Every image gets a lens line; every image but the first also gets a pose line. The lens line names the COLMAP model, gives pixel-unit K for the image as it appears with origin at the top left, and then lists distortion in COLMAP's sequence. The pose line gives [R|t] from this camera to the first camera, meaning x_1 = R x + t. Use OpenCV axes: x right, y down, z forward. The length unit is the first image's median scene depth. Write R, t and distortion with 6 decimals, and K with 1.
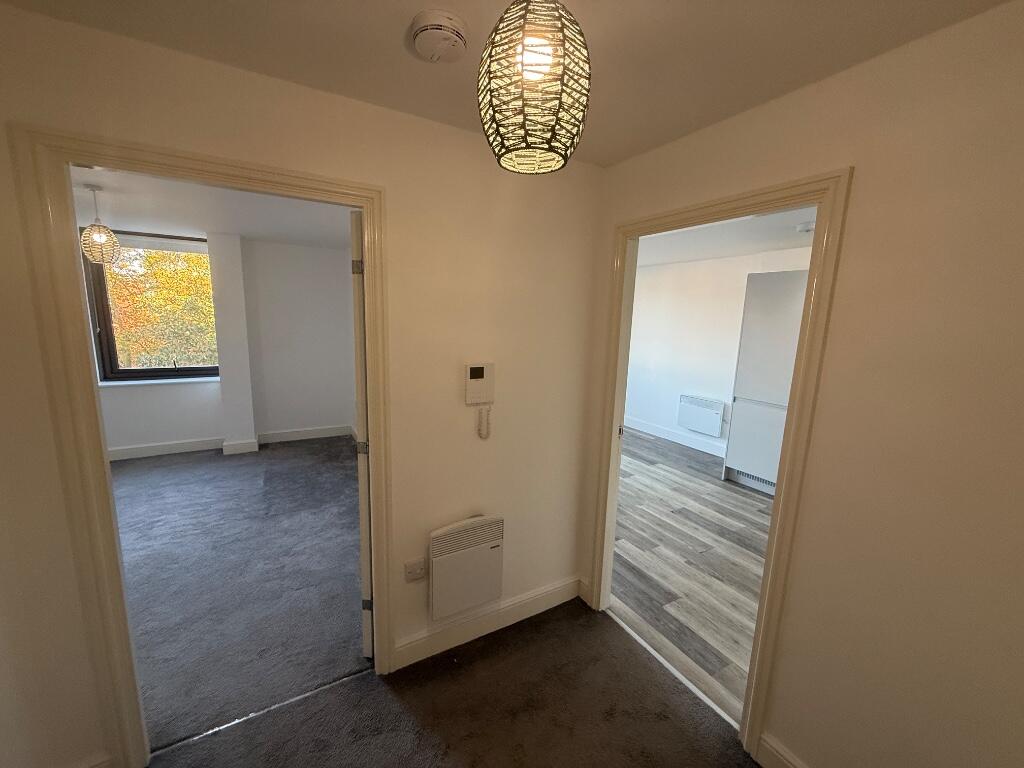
lens RADIAL K [[407.6, 0, 510.8], [0, 407.6, 384.0], [0, 0, 1]] dist [0.001753, 0.000282]
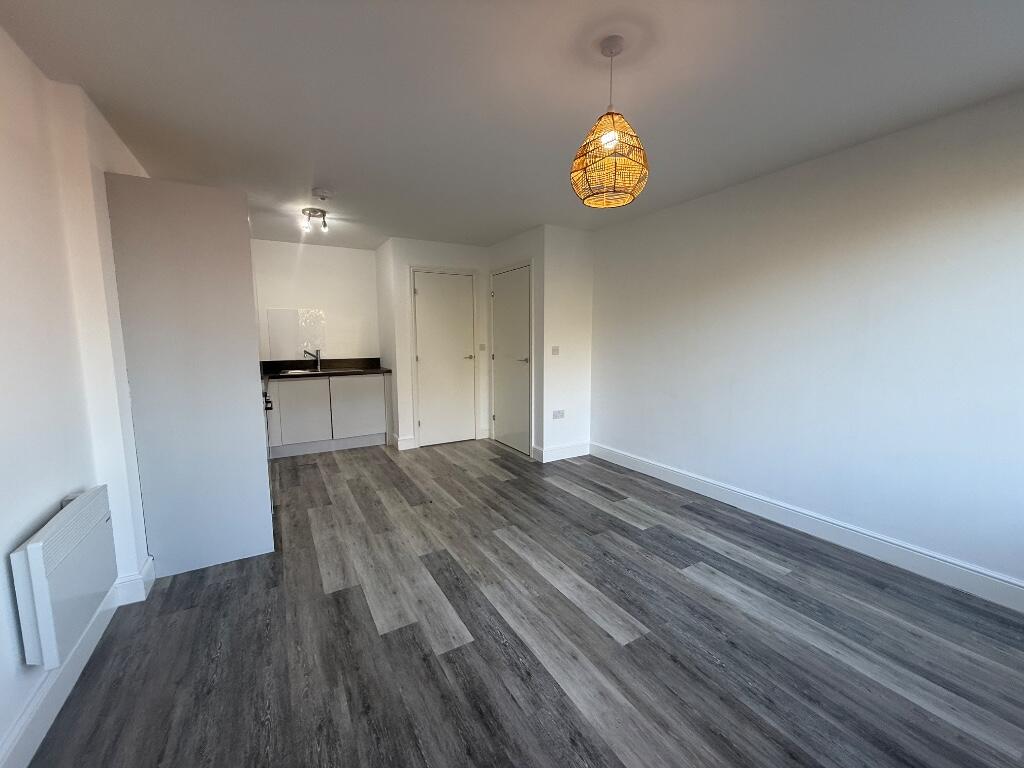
lens RADIAL K [[407.6, 0, 510.8], [0, 407.6, 384.0], [0, 0, 1]] dist [0.001753, 0.000282]
pose [[-0.999726, -0.022619, -0.006003, 0.178754], [-0.023394, 0.959223, 0.281680, -0.156008], [-0.000613, 0.281743, -0.959490, 1.399971]]
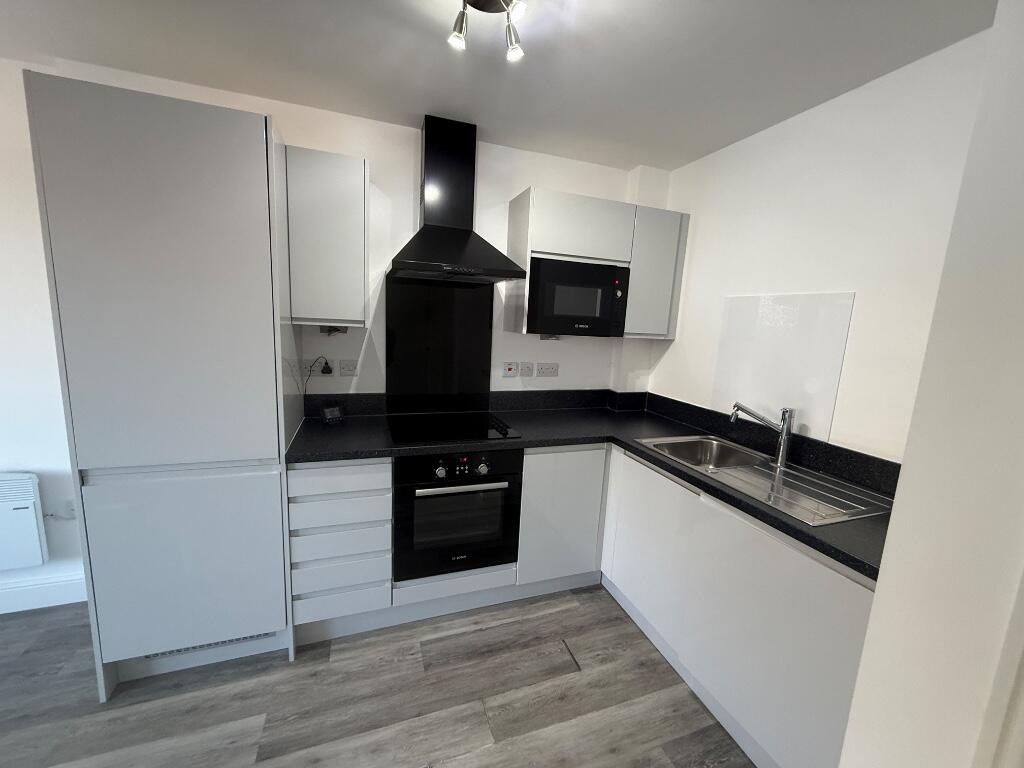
lens RADIAL K [[407.6, 0, 510.8], [0, 407.6, 384.0], [0, 0, 1]] dist [0.001753, 0.000282]
pose [[0.183384, -0.176066, 0.967146, 0.275043], [0.118720, 0.980596, 0.156004, -0.042638], [-0.975846, 0.086211, 0.200728, 0.530620]]
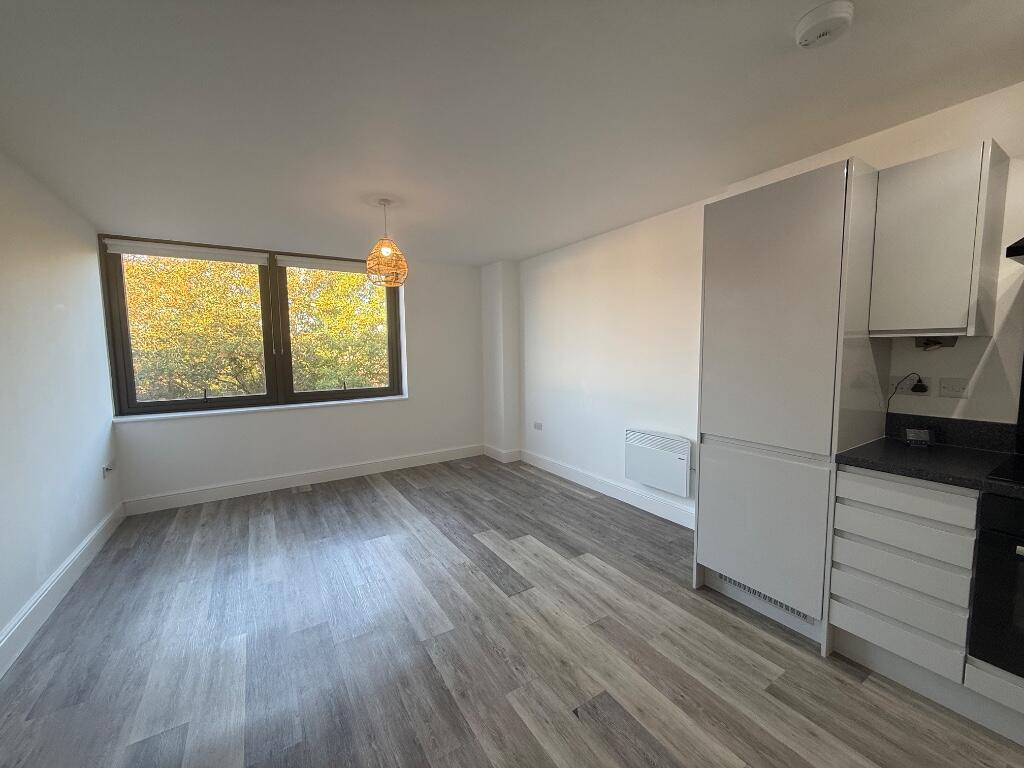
lens RADIAL K [[407.6, 0, 510.8], [0, 407.6, 384.0], [0, 0, 1]] dist [0.001753, 0.000282]
pose [[0.998426, -0.044538, 0.034089, 0.255123], [0.047210, 0.995506, -0.082088, -0.000535], [-0.030280, 0.083568, 0.996042, 0.421457]]
